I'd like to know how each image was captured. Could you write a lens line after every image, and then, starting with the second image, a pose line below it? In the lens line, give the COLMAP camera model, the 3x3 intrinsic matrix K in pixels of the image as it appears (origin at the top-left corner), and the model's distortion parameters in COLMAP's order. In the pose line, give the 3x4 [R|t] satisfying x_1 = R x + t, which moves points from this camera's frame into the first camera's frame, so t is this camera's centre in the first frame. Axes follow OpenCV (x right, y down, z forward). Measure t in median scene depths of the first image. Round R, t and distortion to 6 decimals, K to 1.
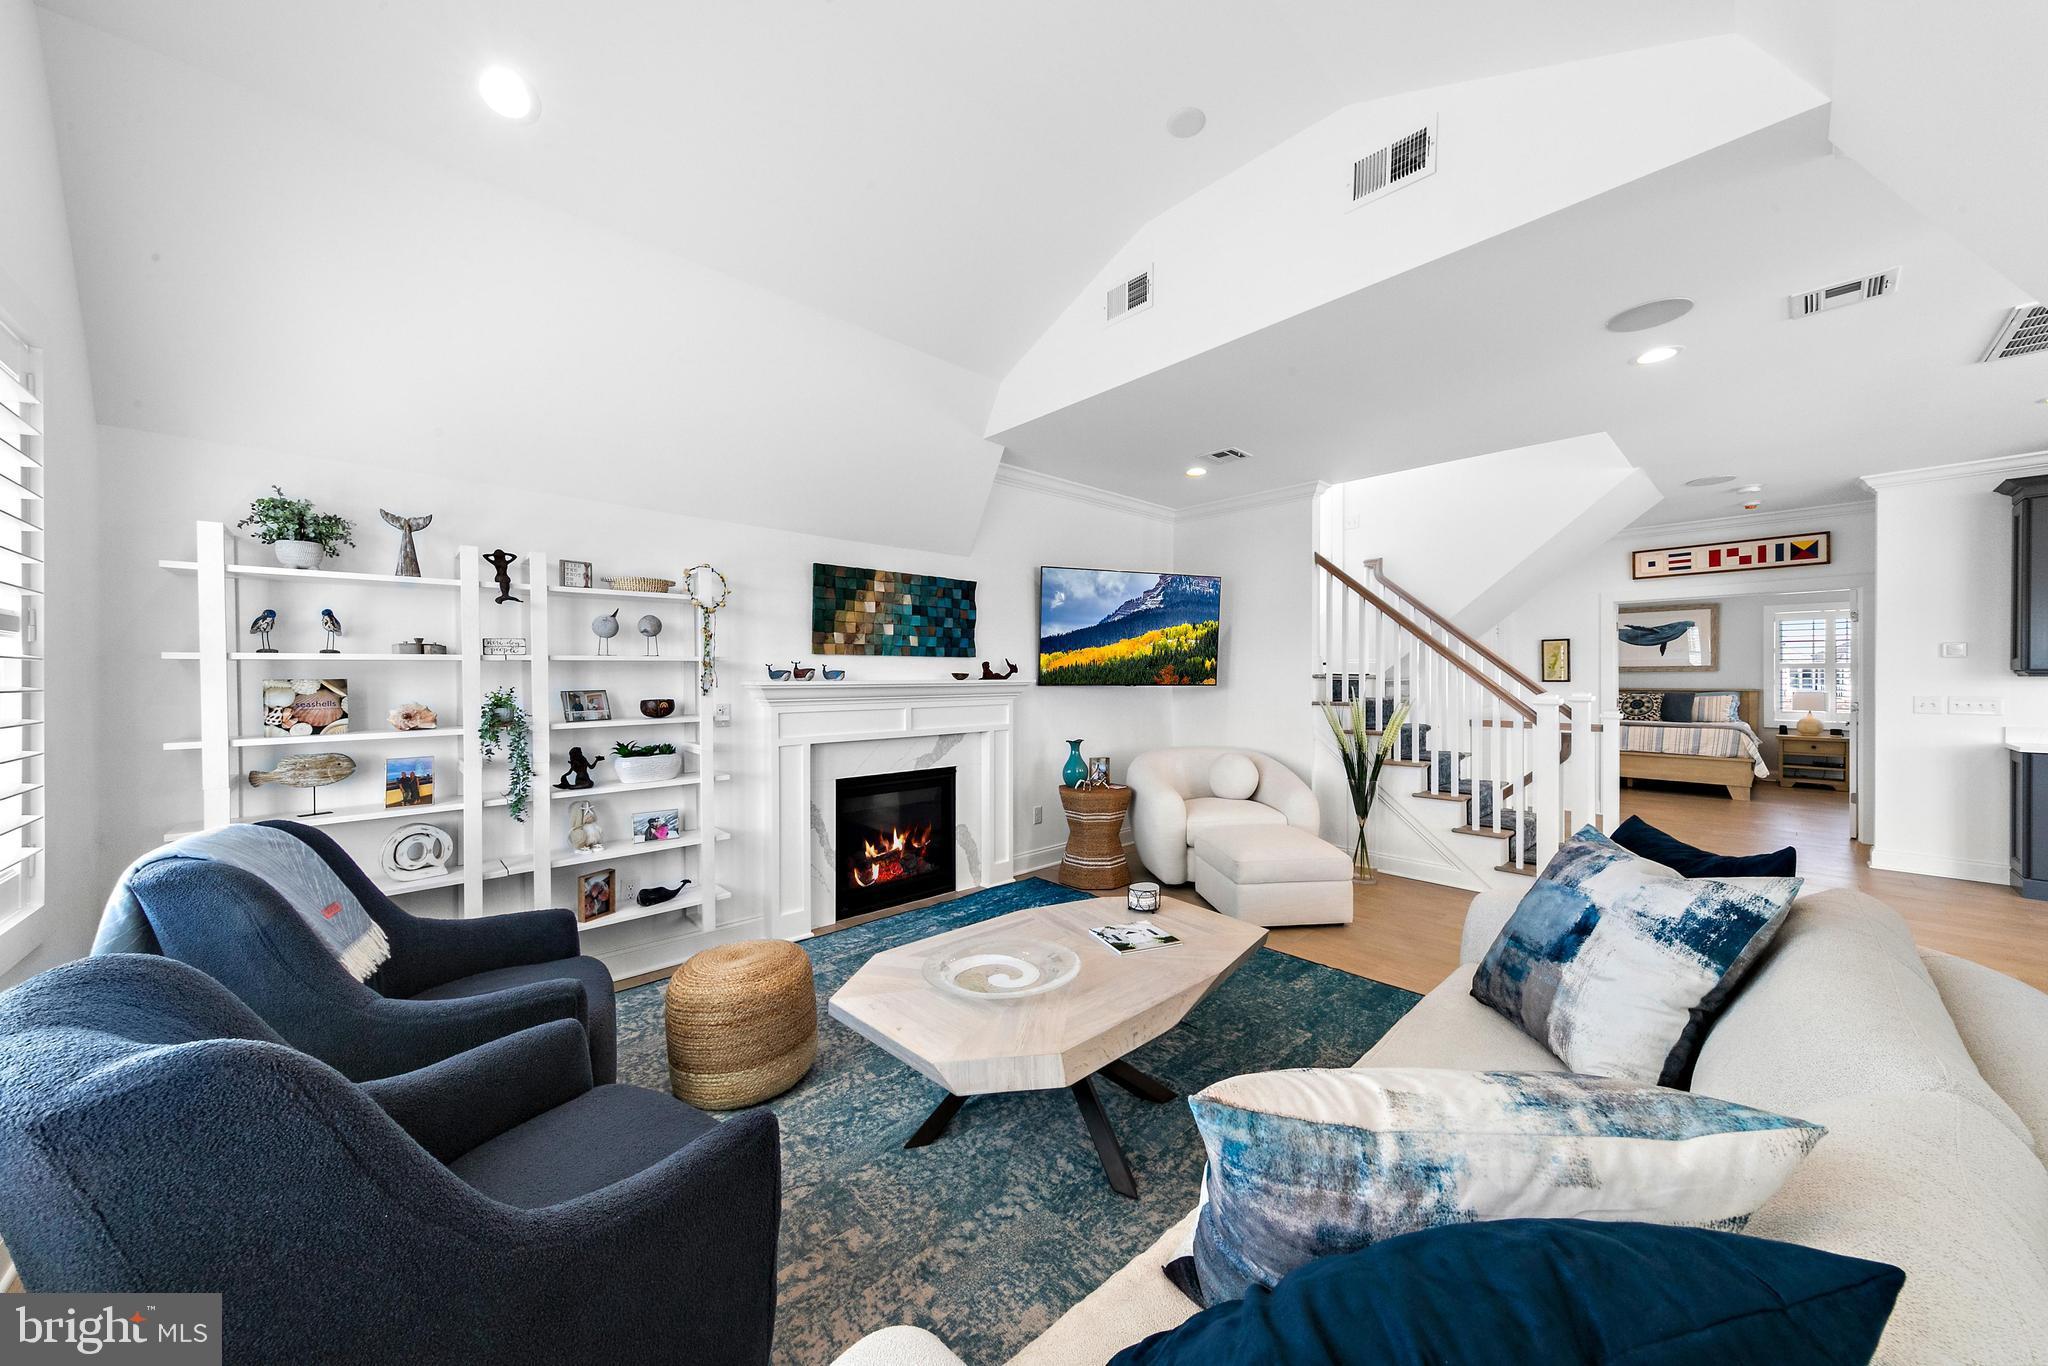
lens RADIAL K [[698.8, 0, 1033.1], [0, 698.8, 683.9], [0, 0, 1]] dist [0.007088, 0.000218]
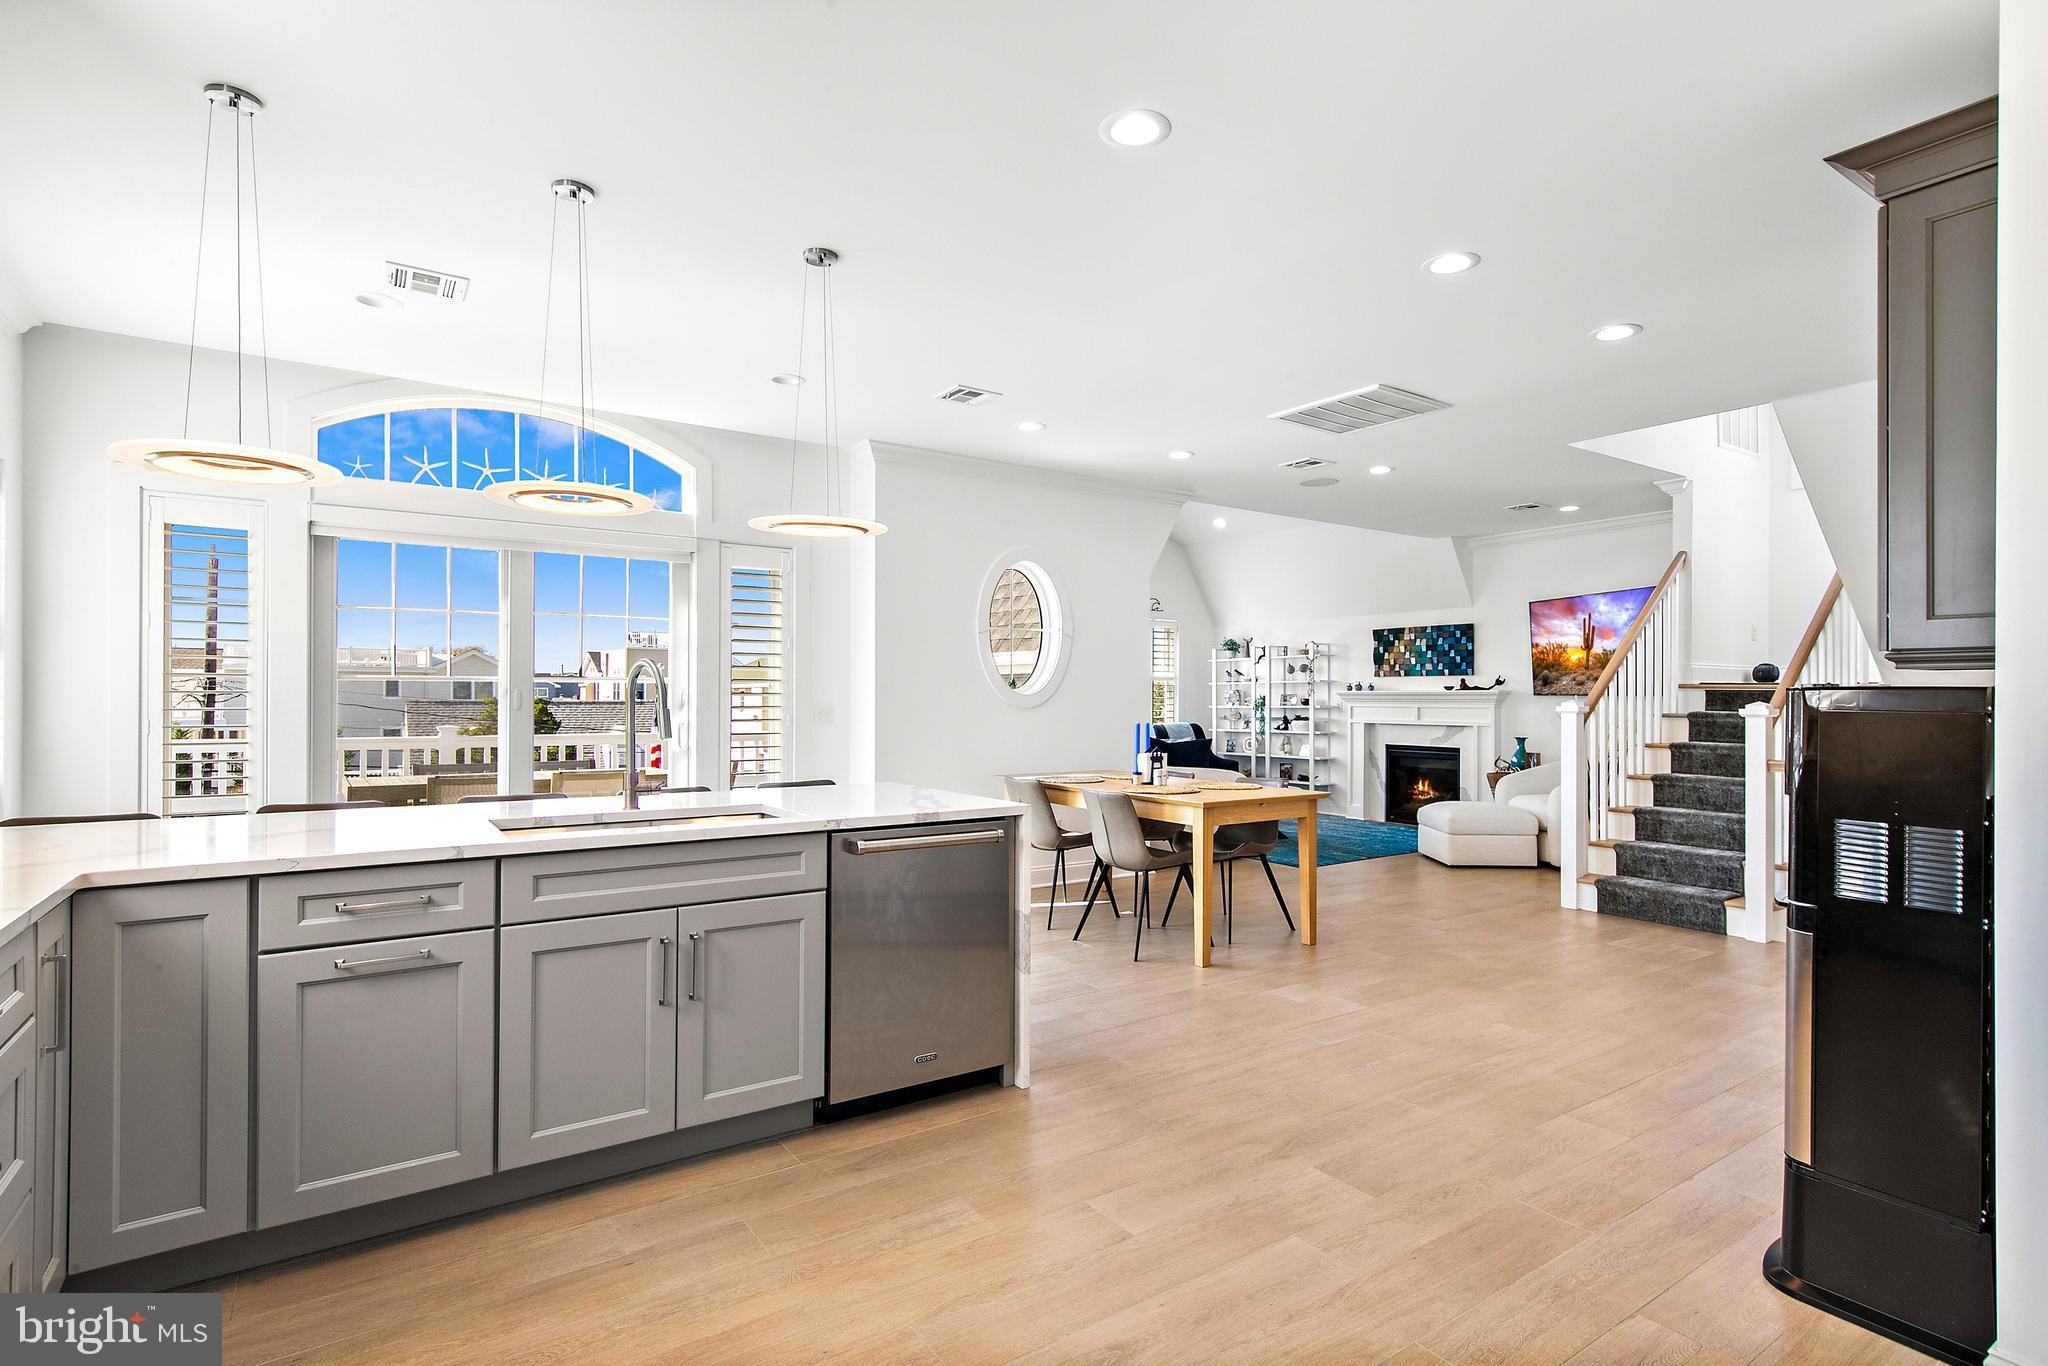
lens RADIAL K [[1000.8, 0, 1025.5], [0, 1000.8, 693.8], [0, 0, 1]] dist [0.003407, 0.000477]
pose [[-0.157024, -0.000849, -0.987594, 2.238663], [-0.013489, 0.999908, 0.001285, 0.011544], [0.987503, 0.013524, -0.157021, 0.427135]]
